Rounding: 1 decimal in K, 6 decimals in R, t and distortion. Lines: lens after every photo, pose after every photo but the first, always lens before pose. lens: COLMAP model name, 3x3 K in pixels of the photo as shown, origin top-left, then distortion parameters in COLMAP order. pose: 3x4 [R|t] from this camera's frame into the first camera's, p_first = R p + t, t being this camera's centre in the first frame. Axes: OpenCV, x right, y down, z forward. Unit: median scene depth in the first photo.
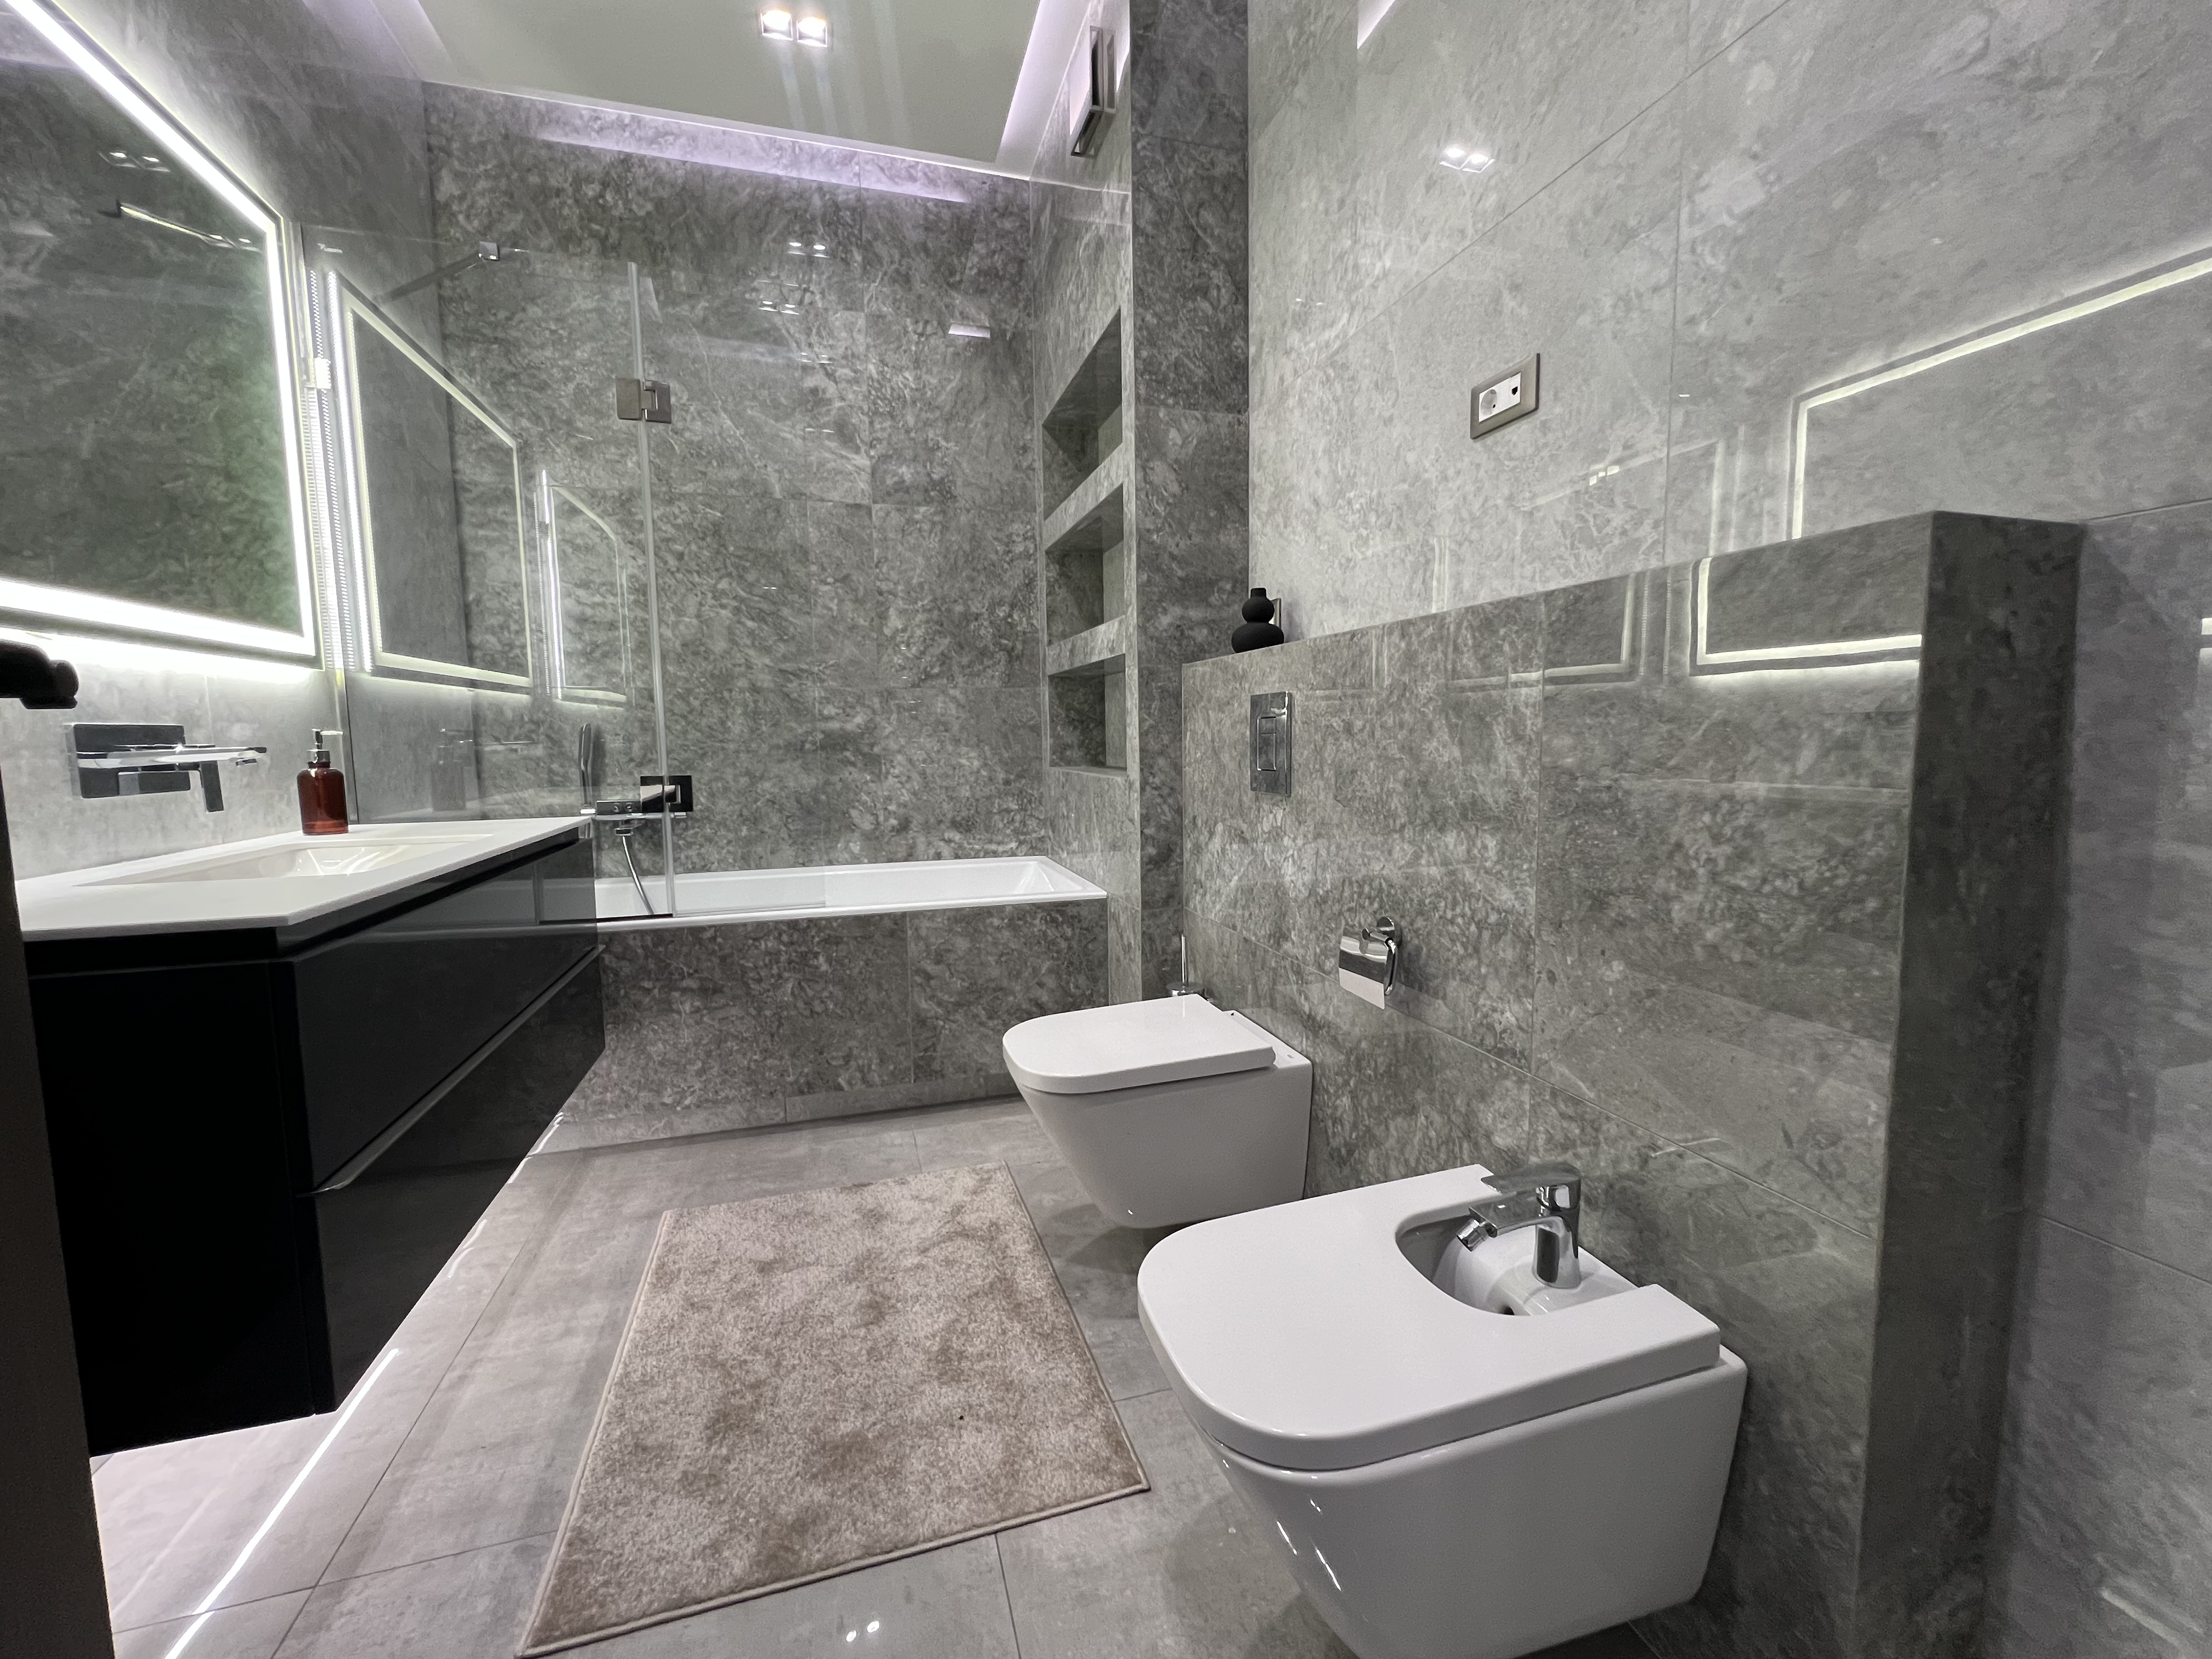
lens RADIAL K [[904.4, 0, 1110.5], [0, 904.4, 824.6], [0, 0, 1]] dist [-0.004878, 0.000763]
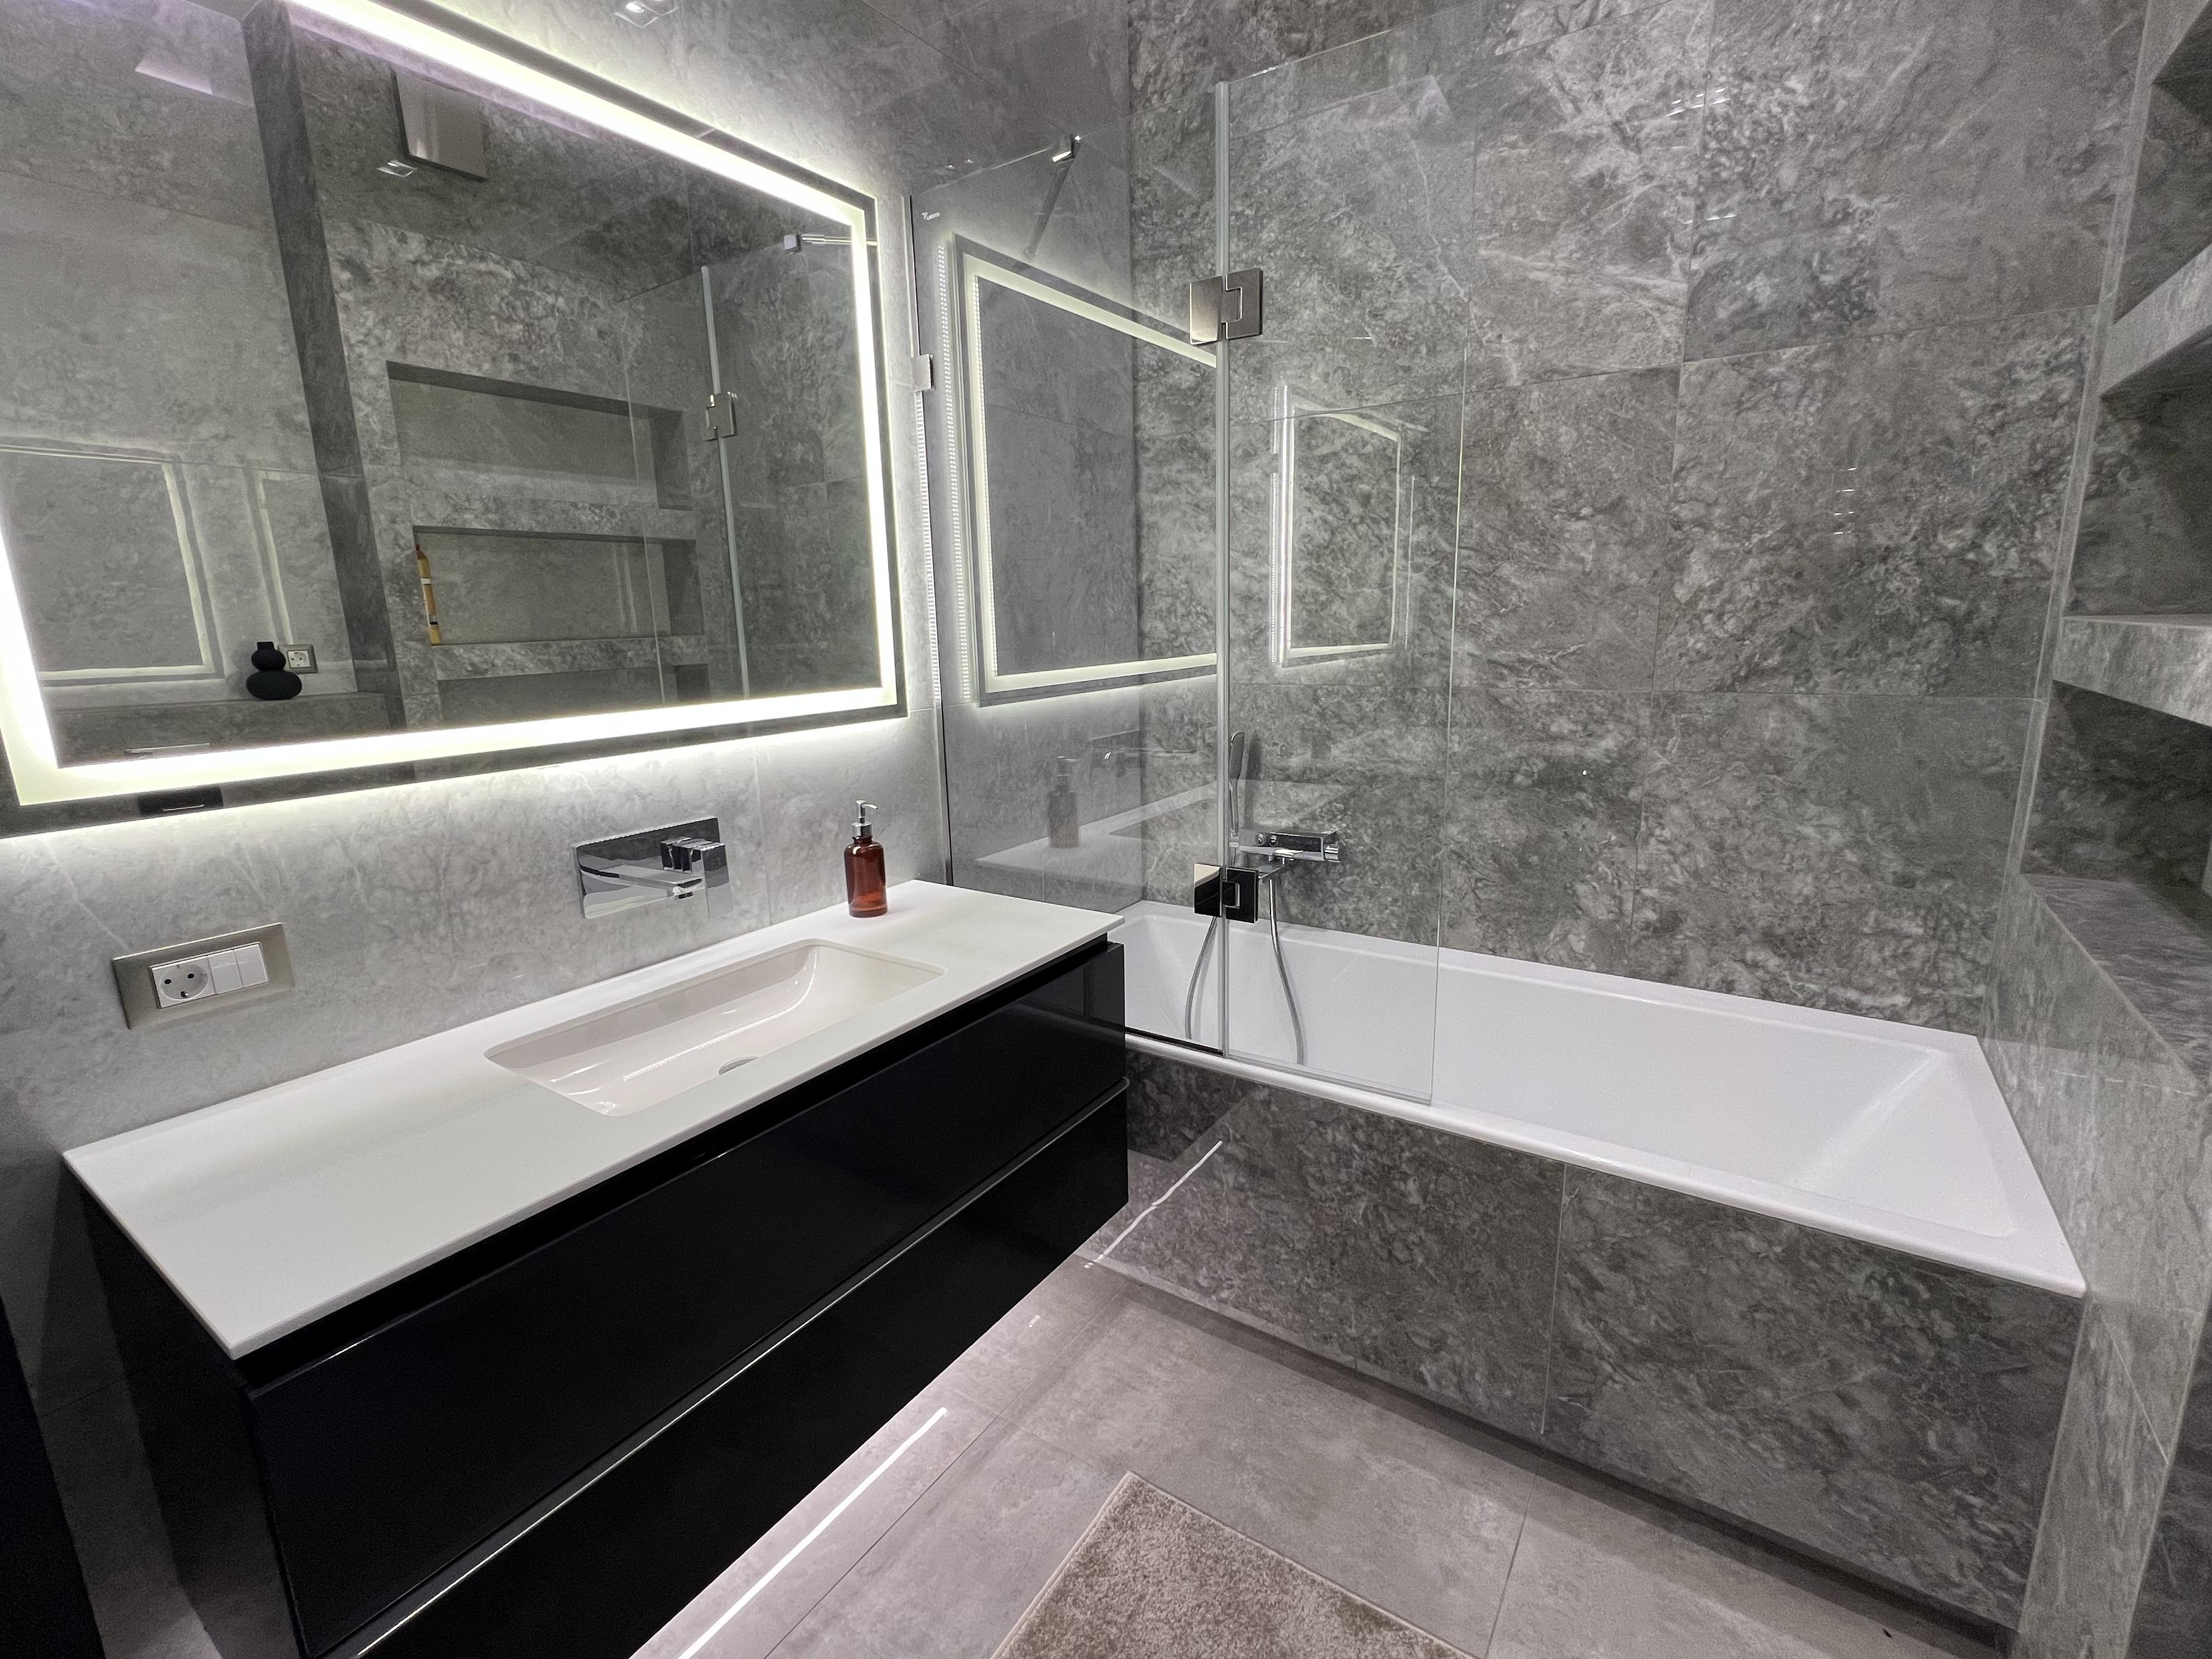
lens RADIAL K [[988.6, 0, 1098.0], [0, 988.6, 828.6], [0, 0, 1]] dist [-0.005835, 0.001862]
pose [[0.632183, 0.159084, -0.758312, 0.015771], [-0.062375, 0.985968, 0.154843, -0.146087], [0.772304, -0.050589, 0.633235, 0.327716]]
